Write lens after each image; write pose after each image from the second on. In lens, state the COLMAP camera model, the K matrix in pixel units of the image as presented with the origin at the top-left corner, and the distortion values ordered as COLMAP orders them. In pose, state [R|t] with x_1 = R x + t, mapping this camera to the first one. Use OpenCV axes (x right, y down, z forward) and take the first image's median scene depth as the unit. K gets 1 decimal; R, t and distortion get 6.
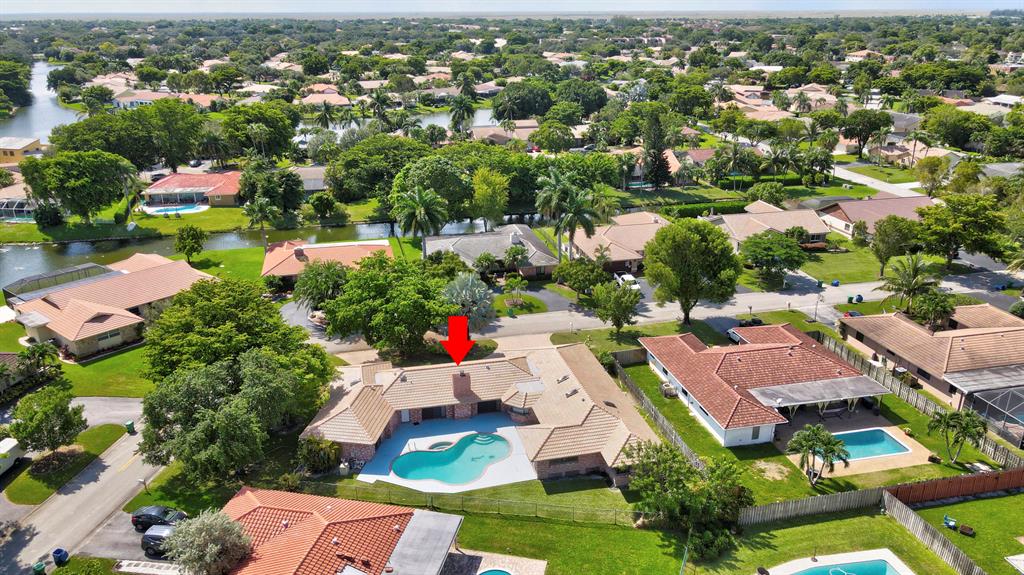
lens RADIAL K [[757.8, 0, 509.5], [0, 757.8, 288.9], [0, 0, 1]] dist [0.001093, 0.012903]
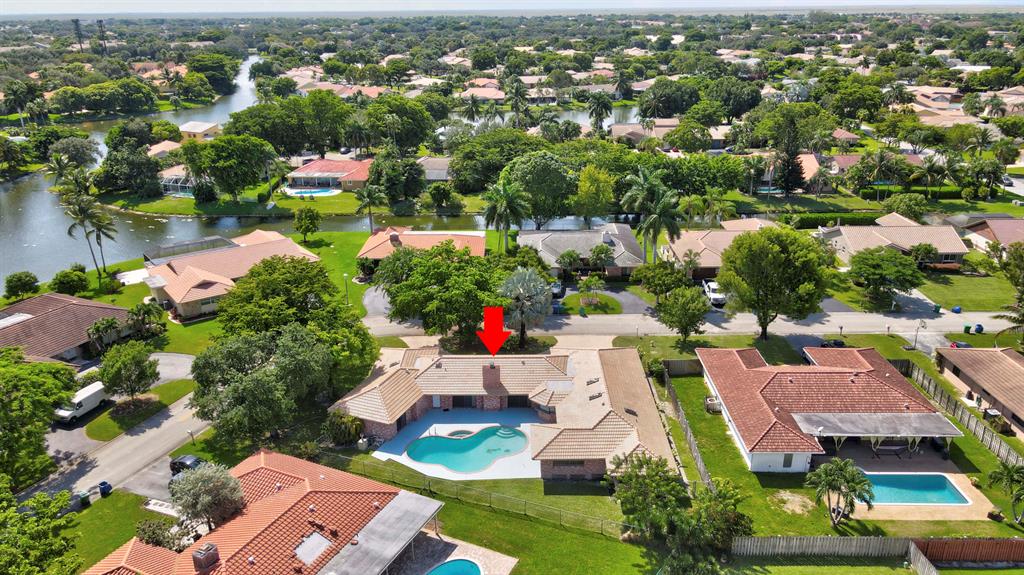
lens RADIAL K [[757.8, 0, 510.9], [0, 757.8, 286.1], [0, 0, 1]] dist [0.001093, 0.012903]
pose [[0.971762, 0.076065, -0.223368, 0.130961], [-0.075848, 0.997074, 0.009565, -0.004197], [0.223442, 0.007647, 0.974687, 0.013618]]
